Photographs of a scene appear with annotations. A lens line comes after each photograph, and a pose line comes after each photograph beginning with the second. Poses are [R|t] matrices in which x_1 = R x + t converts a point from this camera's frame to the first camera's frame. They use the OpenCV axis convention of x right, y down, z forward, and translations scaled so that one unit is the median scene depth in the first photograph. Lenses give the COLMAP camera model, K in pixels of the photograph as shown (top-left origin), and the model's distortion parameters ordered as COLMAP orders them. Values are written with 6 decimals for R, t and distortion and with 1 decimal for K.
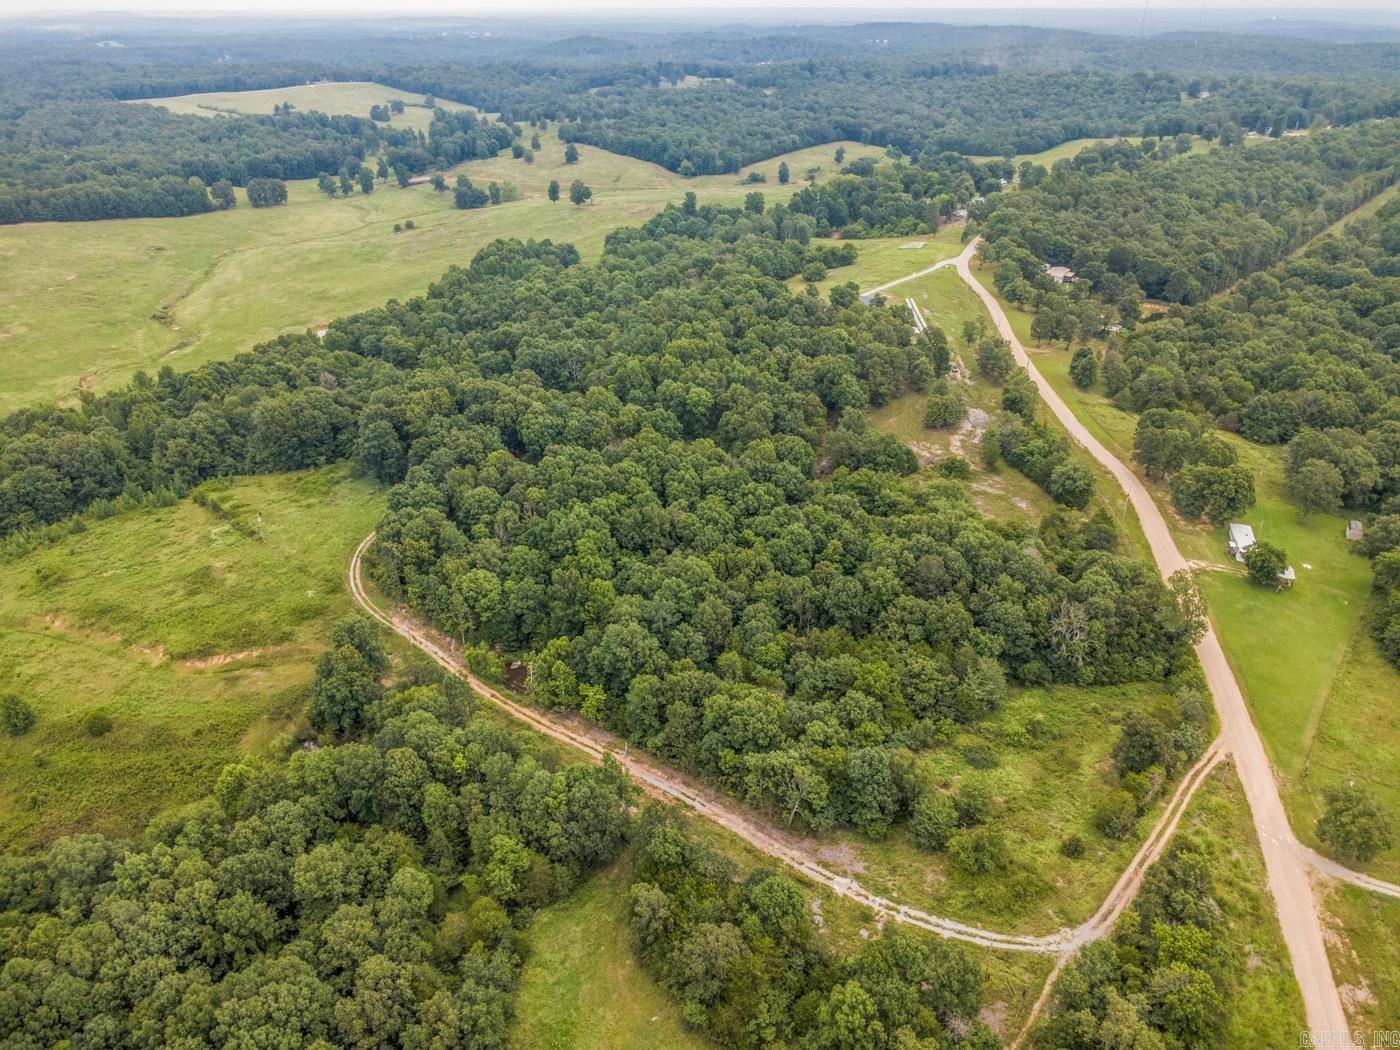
lens RADIAL K [[985.2, 0, 701.7], [0, 985.2, 528.4], [0, 0, 1]] dist [0.004108, -0.000567]
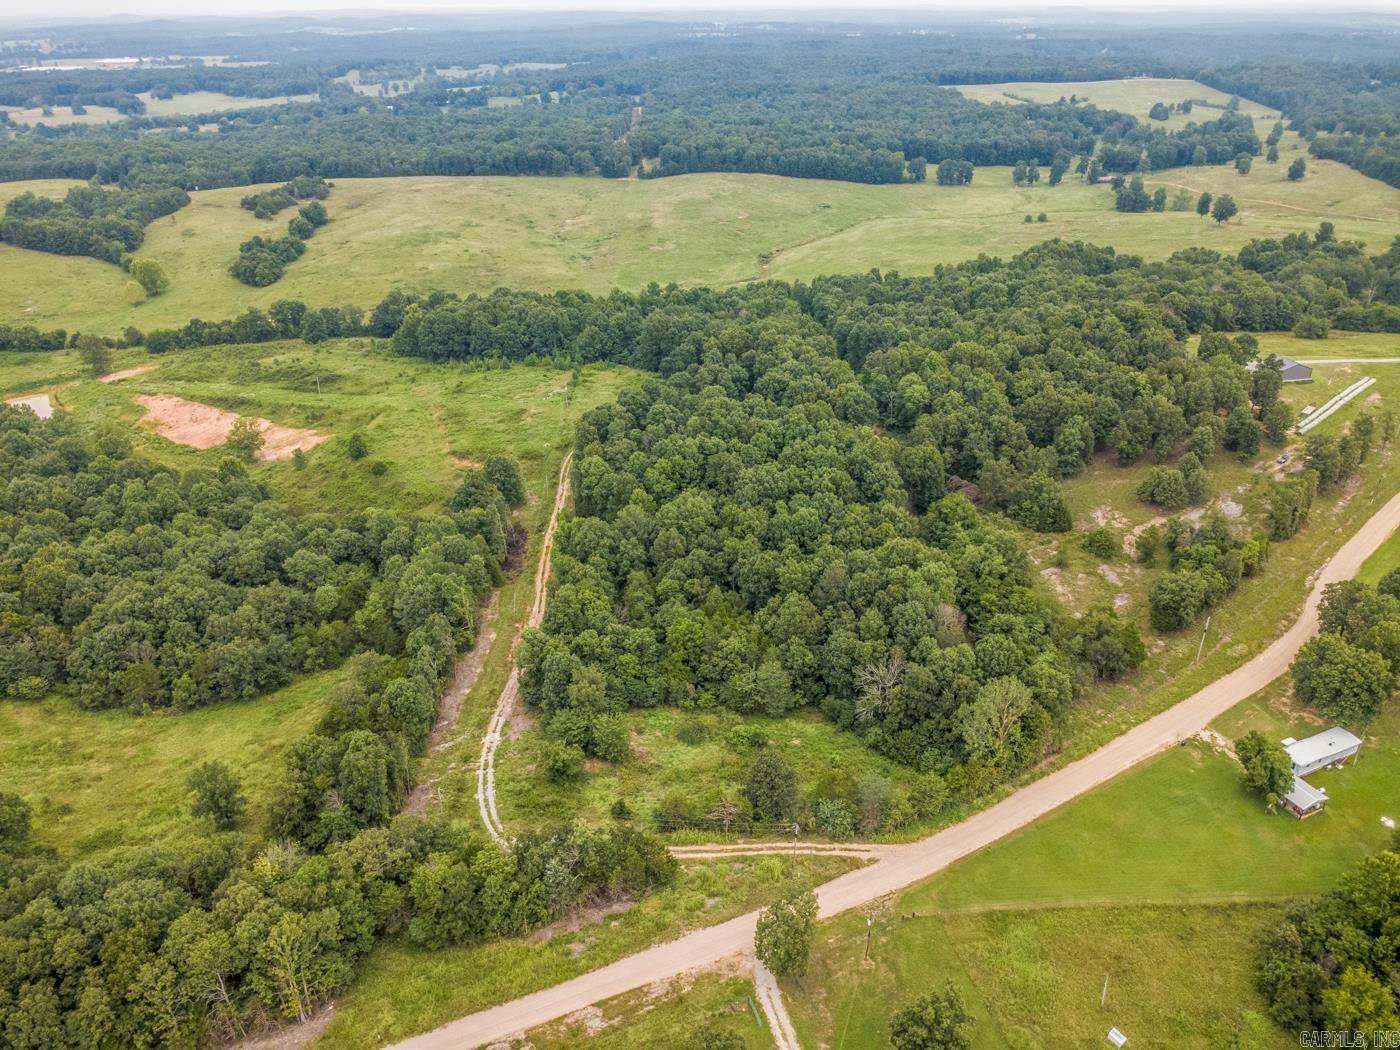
lens RADIAL K [[985.2, 0, 701.7], [0, 985.2, 528.4], [0, 0, 1]] dist [0.004108, -0.000567]
pose [[0.684515, 0.342736, -0.643406, 0.523550], [-0.339970, 0.930820, 0.134147, -0.064493], [0.644872, 0.126913, 0.753680, 0.119370]]
